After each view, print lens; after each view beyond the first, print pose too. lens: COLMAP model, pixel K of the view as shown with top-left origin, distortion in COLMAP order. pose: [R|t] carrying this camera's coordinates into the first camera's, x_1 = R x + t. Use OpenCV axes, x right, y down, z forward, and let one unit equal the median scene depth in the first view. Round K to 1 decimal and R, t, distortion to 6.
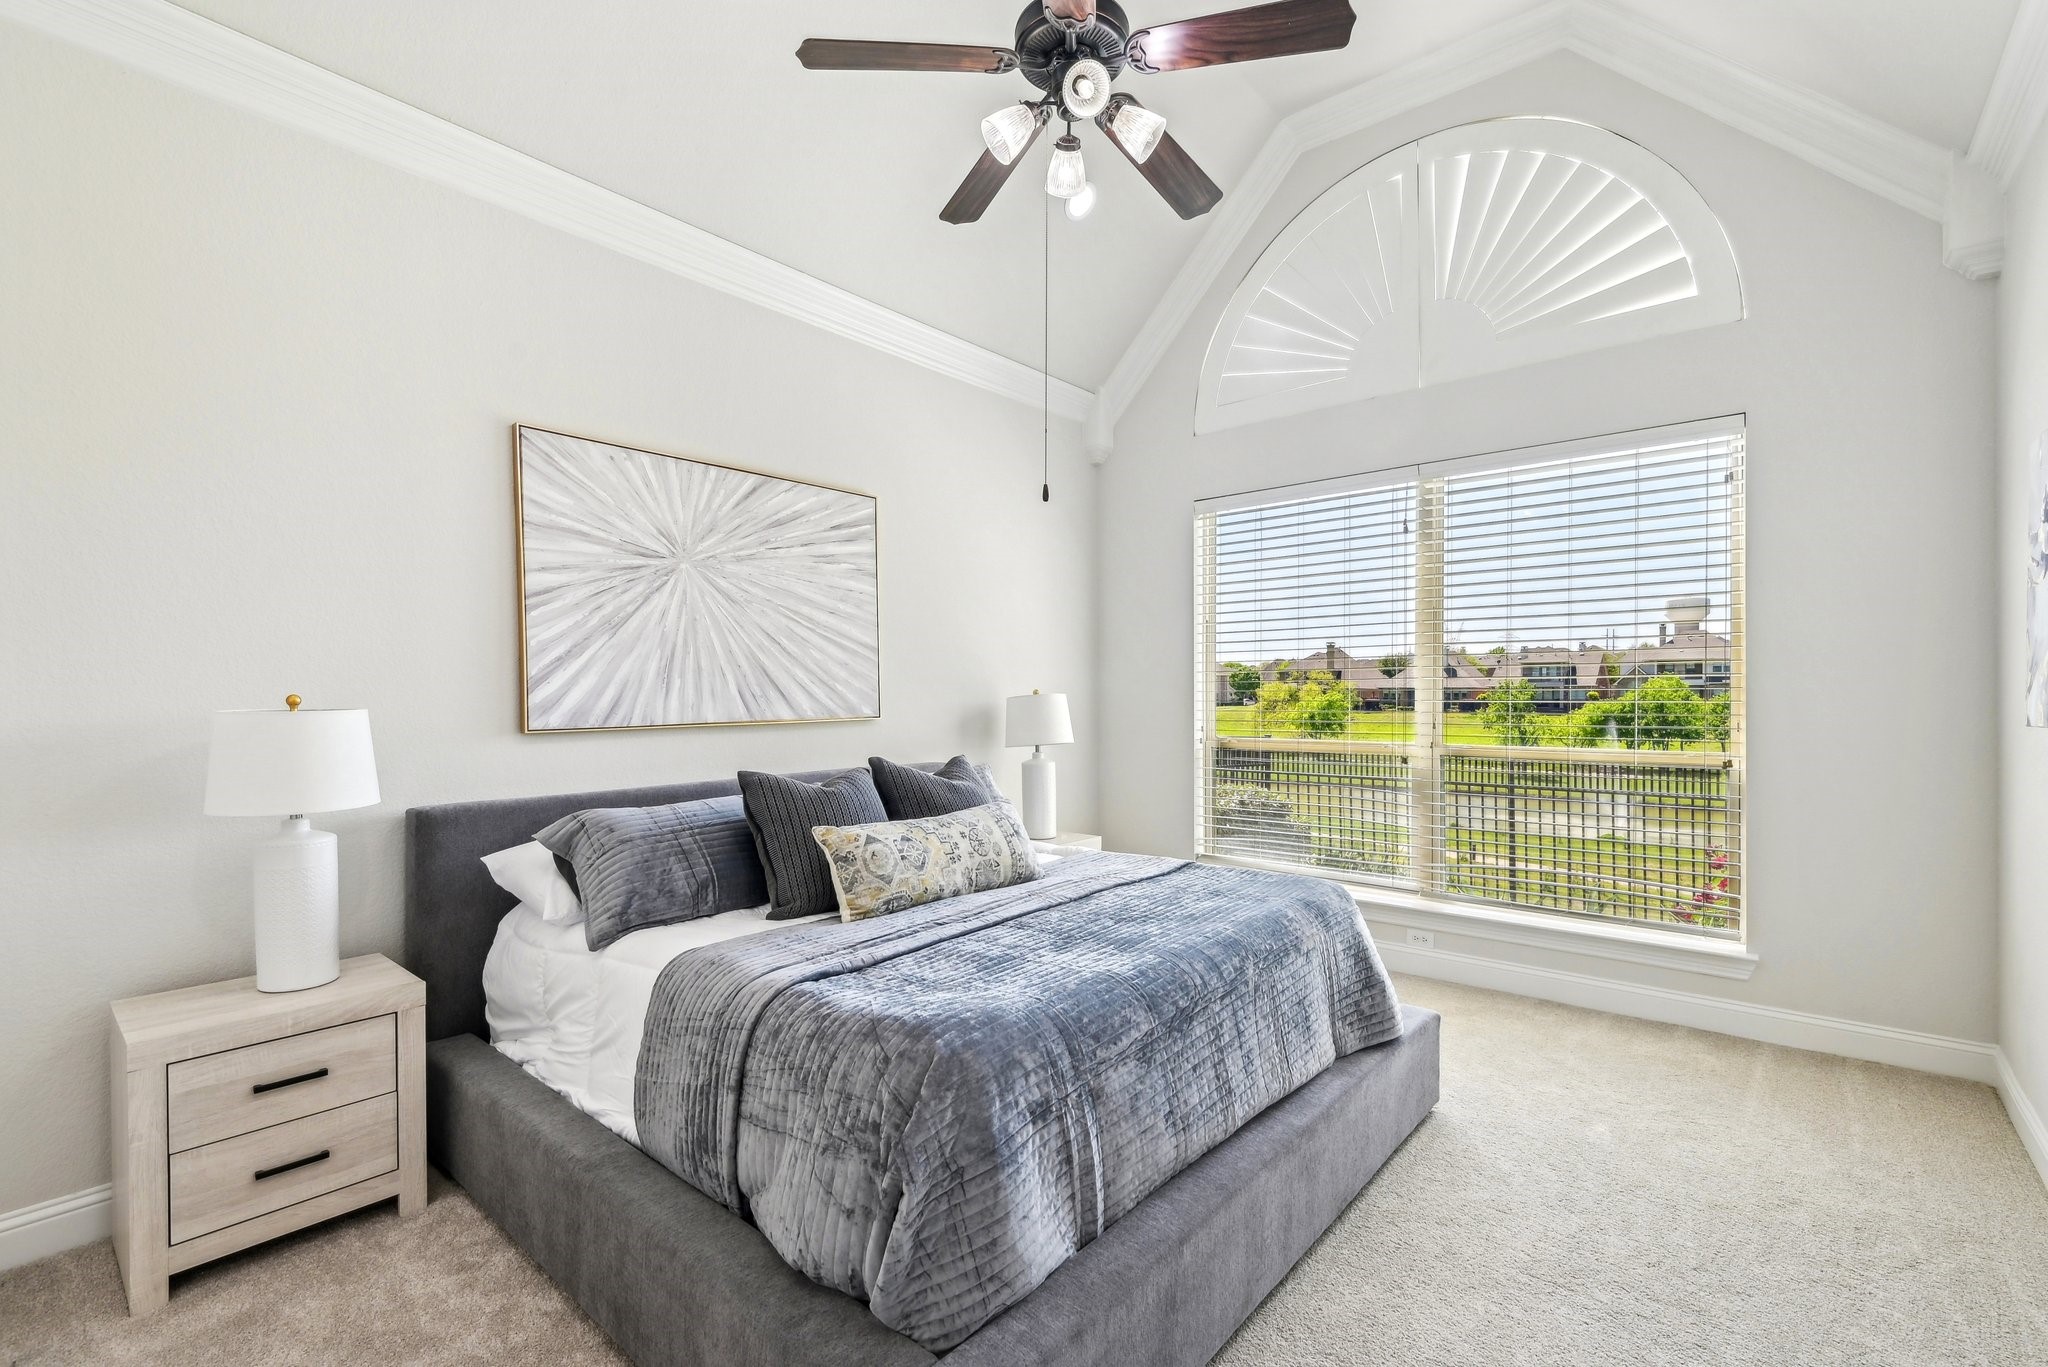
lens RADIAL K [[916.6, 0, 1014.4], [0, 916.6, 702.3], [0, 0, 1]] dist [0.009786, 0.000002]
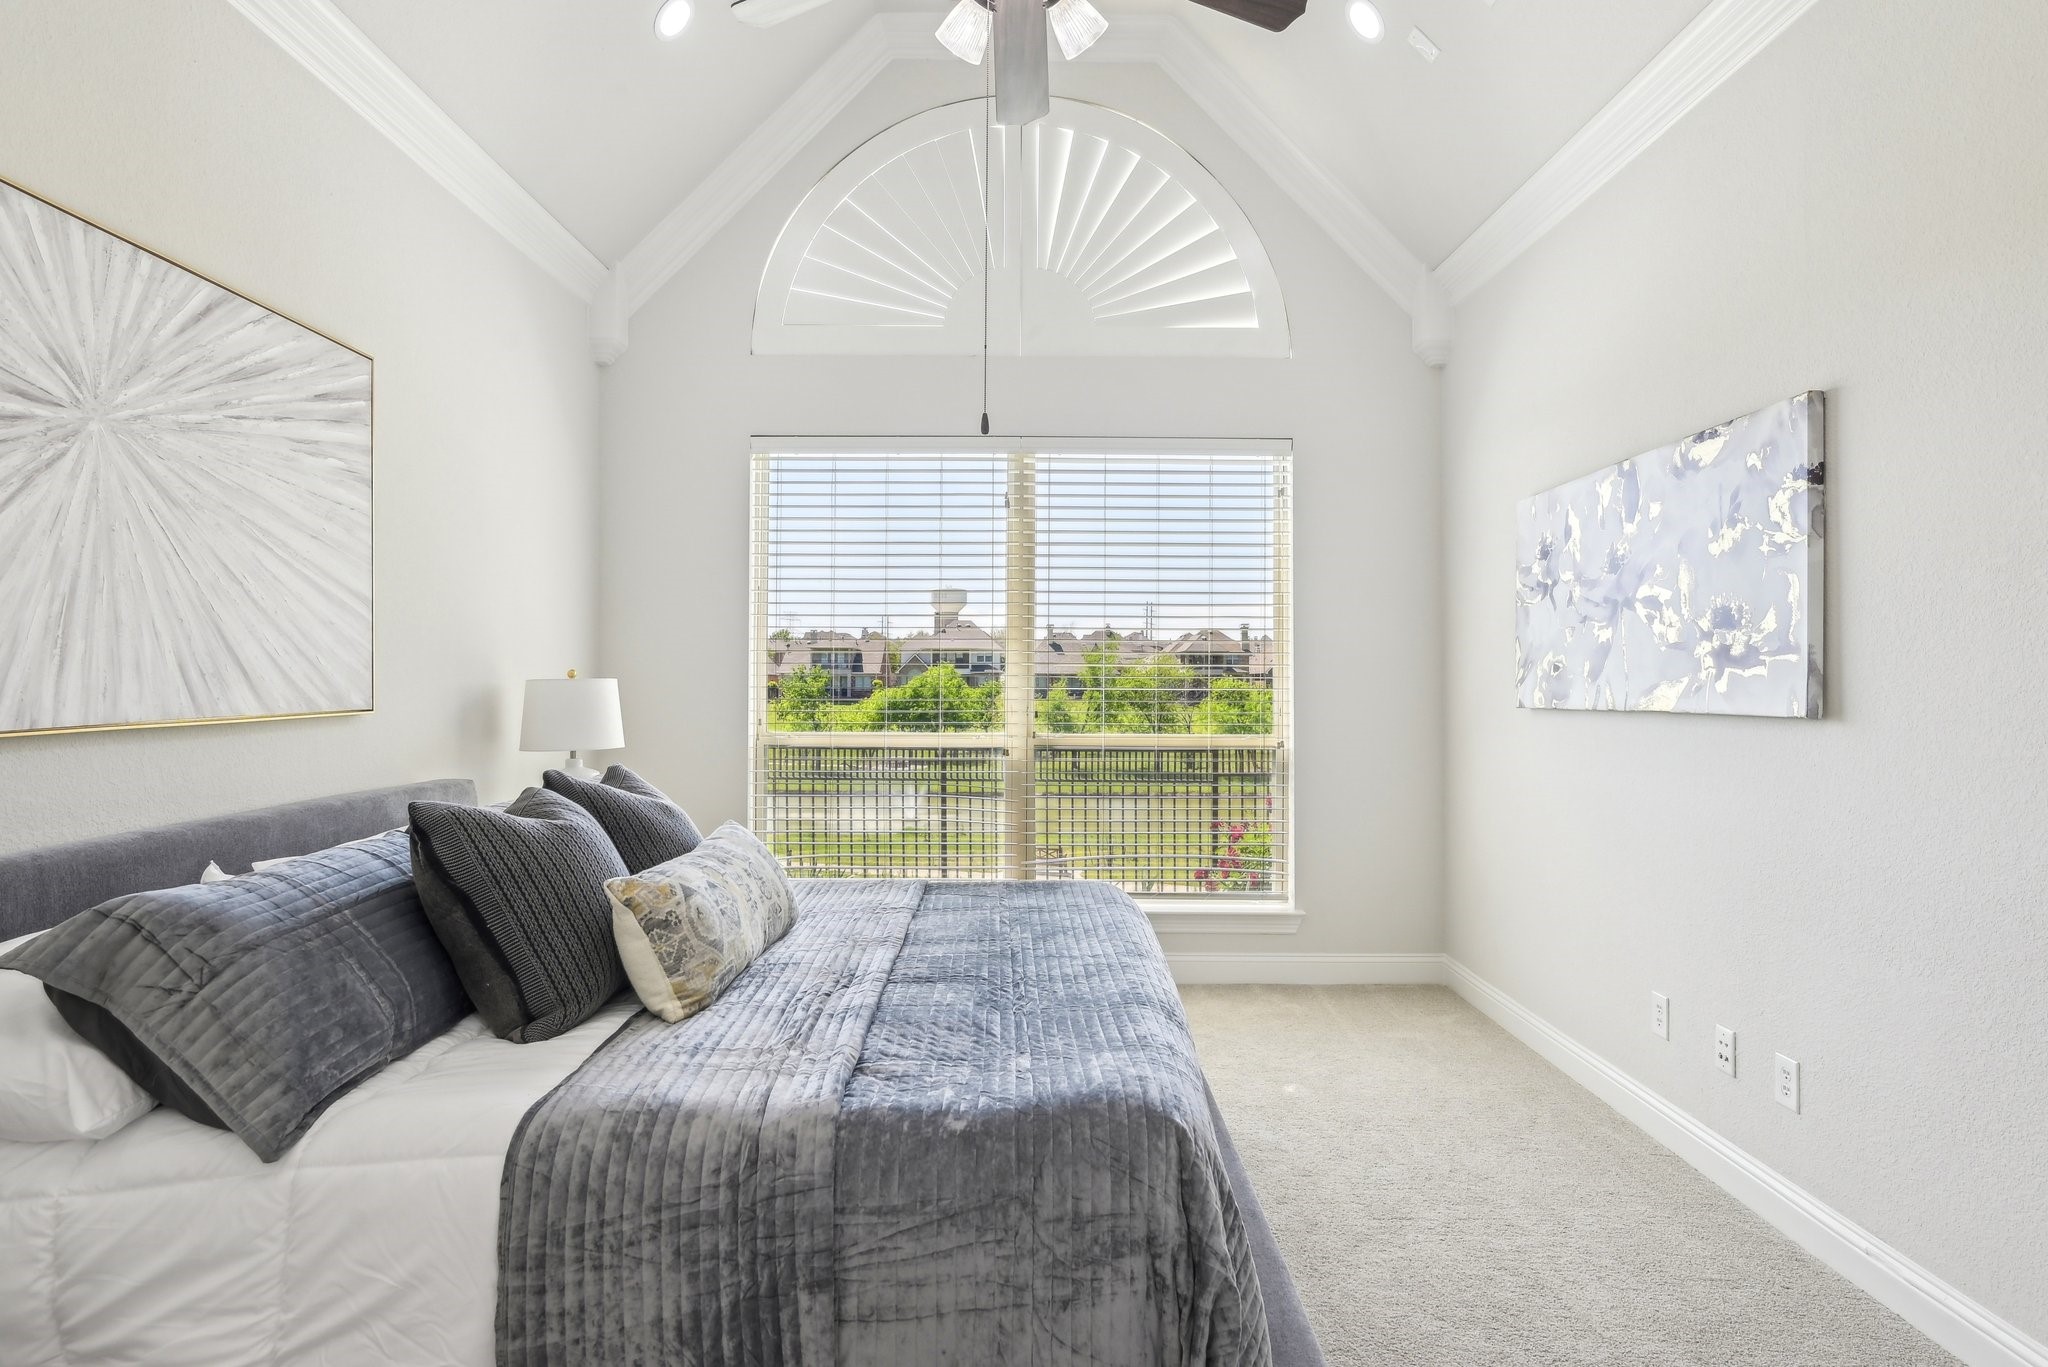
lens RADIAL K [[1124.3, 0, 1018.3], [0, 1124.3, 667.8], [0, 0, 1]] dist [0.005622, 0.000899]
pose [[0.758670, 0.015655, 0.651287, -0.347951], [-0.002691, 0.999778, -0.020897, 0.002477], [-0.651469, 0.014102, 0.758544, 0.147579]]
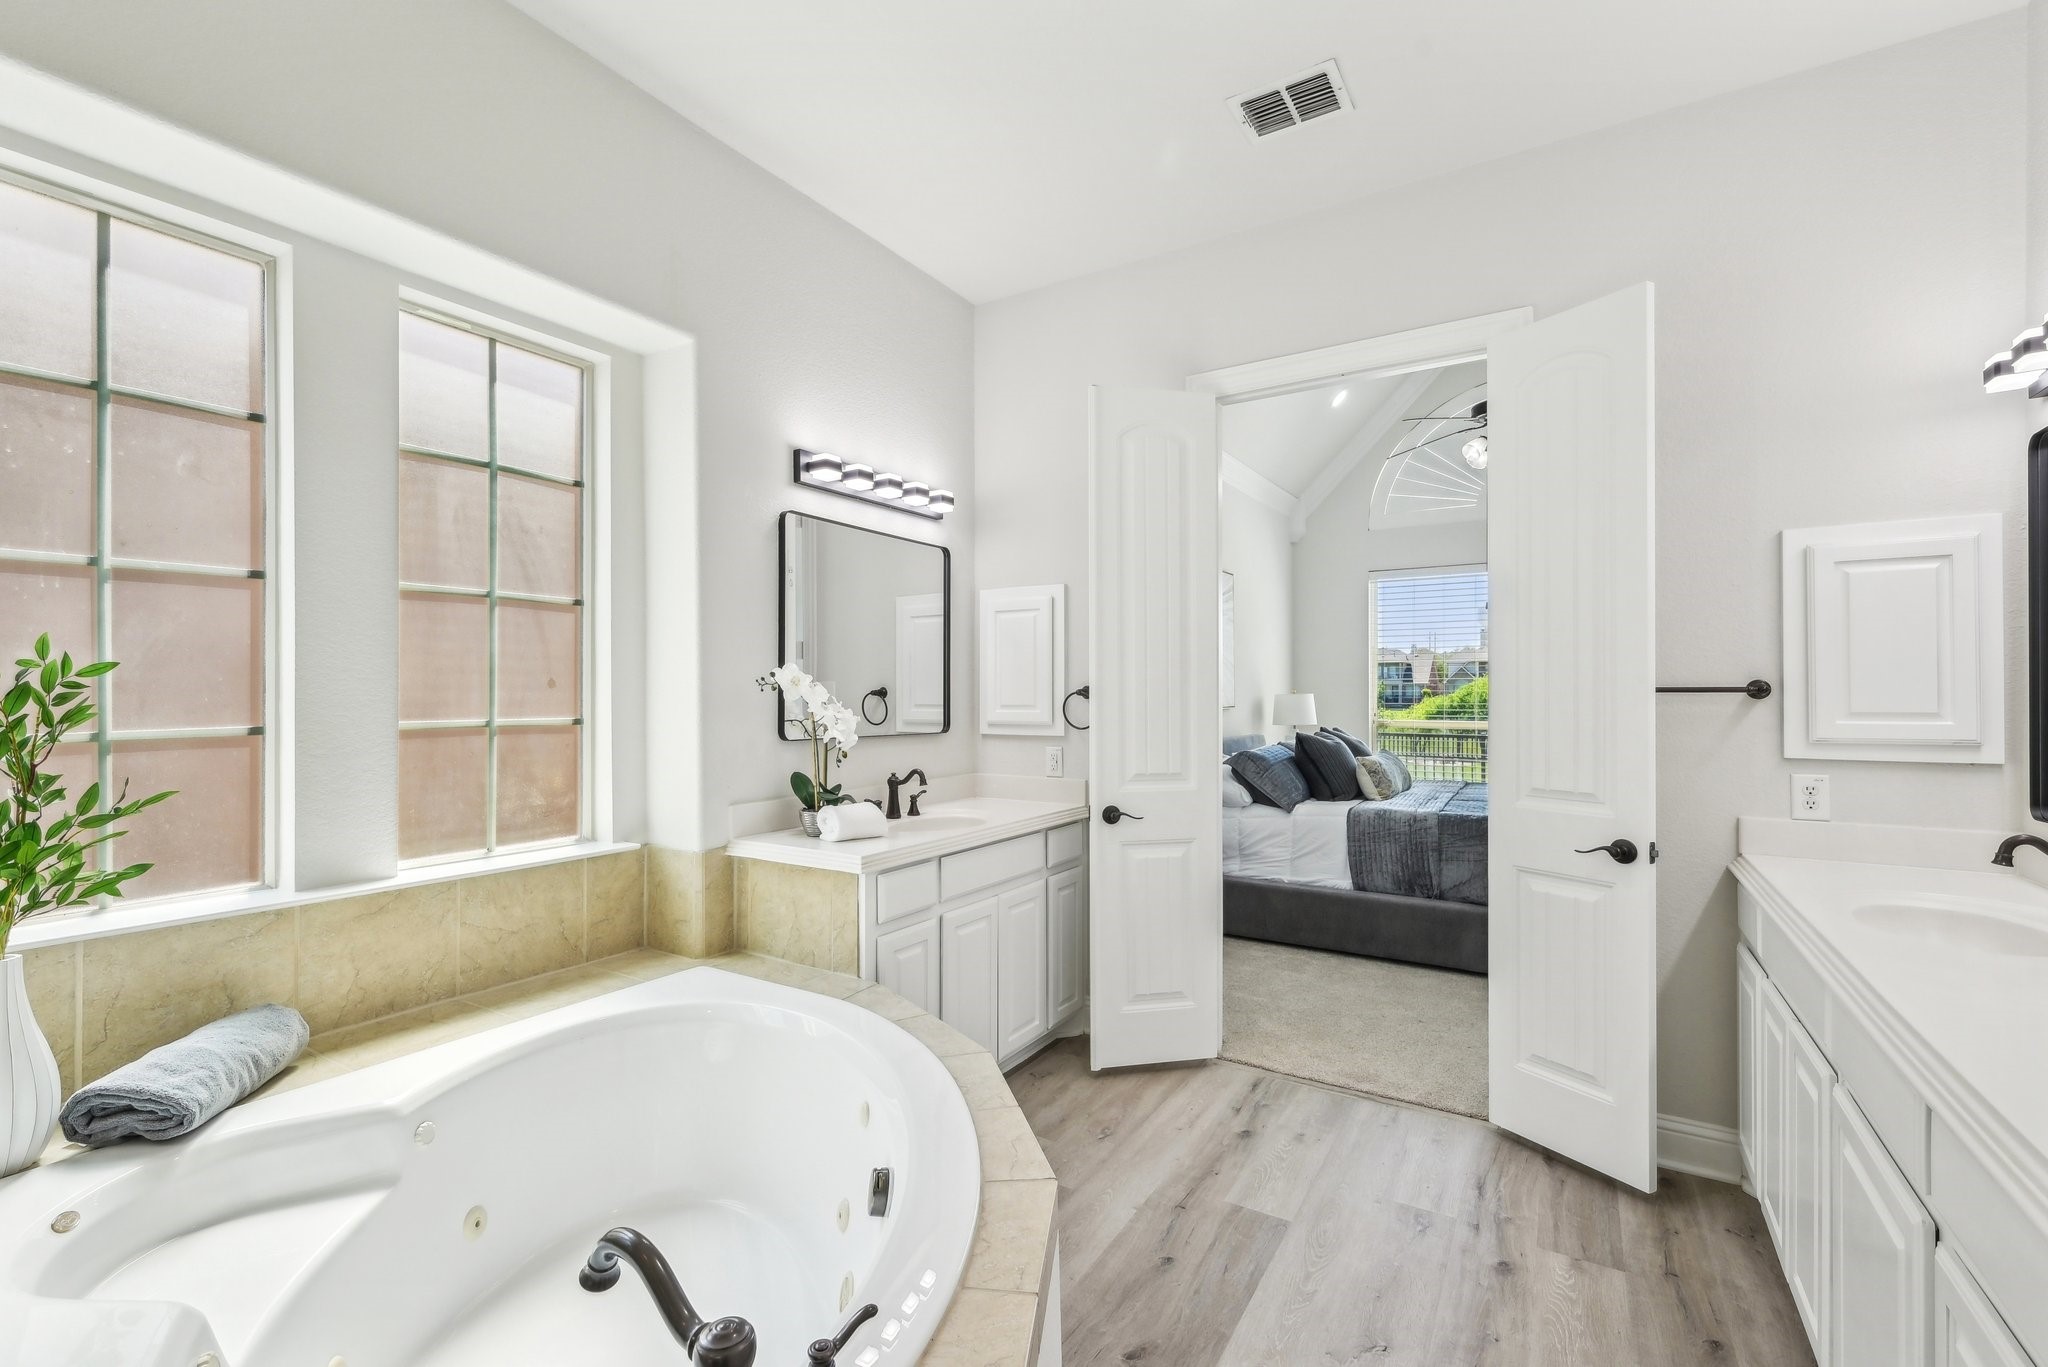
lens RADIAL K [[916.6, 0, 1014.4], [0, 916.6, 702.3], [0, 0, 1]] dist [0.009786, 0.000002]
pose [[0.986418, -0.002843, 0.164228, -0.903602], [0.002156, 0.999988, 0.004357, -0.000074], [-0.164239, -0.003944, 0.986413, -0.635975]]
